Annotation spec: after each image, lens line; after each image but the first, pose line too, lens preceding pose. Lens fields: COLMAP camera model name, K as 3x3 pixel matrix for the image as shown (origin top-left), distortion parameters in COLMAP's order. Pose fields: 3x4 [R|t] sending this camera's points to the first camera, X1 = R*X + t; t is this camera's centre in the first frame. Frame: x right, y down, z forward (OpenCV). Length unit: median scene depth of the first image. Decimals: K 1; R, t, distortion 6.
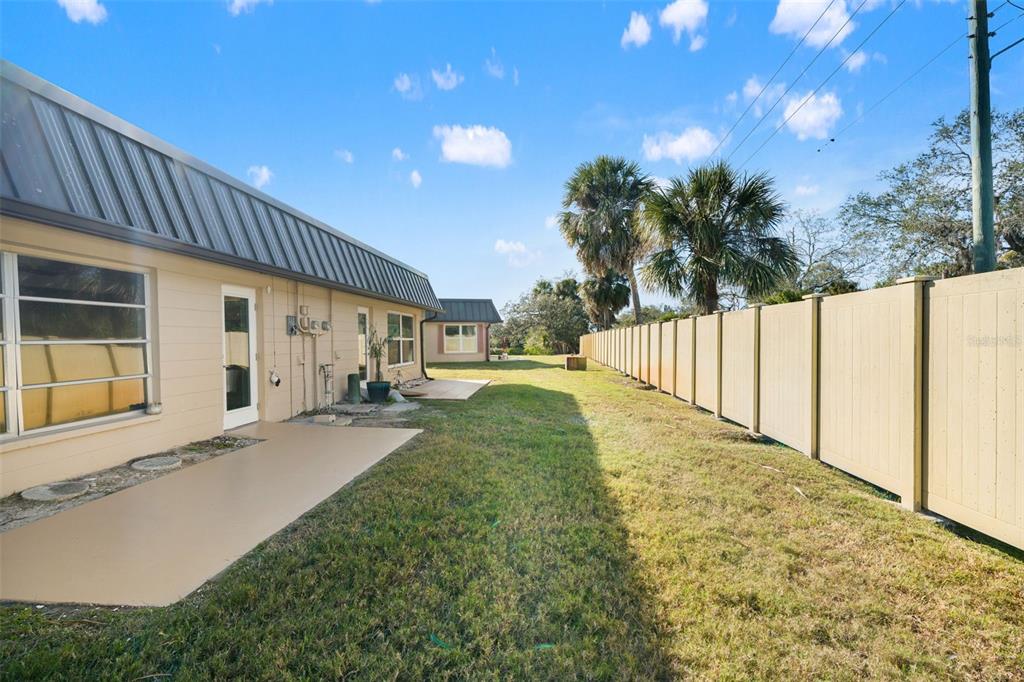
lens RADIAL K [[464.3, 0, 510.8], [0, 464.3, 324.3], [0, 0, 1]] dist [-0.000670, 0.000000]
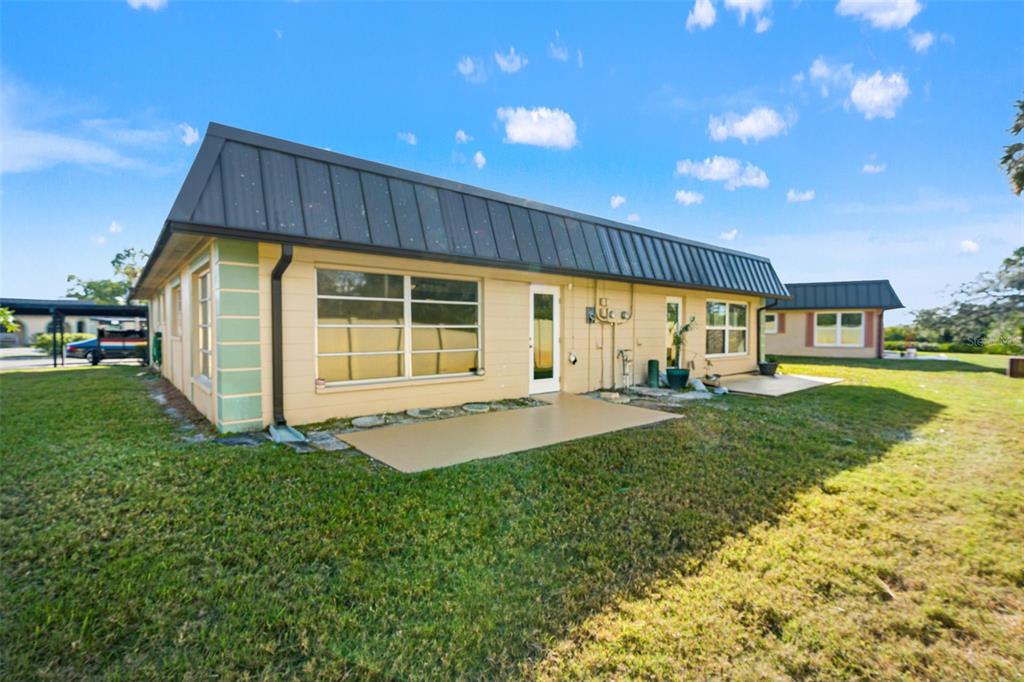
lens RADIAL K [[464.3, 0, 510.8], [0, 464.3, 324.3], [0, 0, 1]] dist [-0.000670, 0.000000]
pose [[0.715565, 0.005871, -0.698522, 0.242831], [0.010383, 0.999765, 0.019039, 0.001348], [0.698469, -0.020877, 0.715336, 0.004725]]
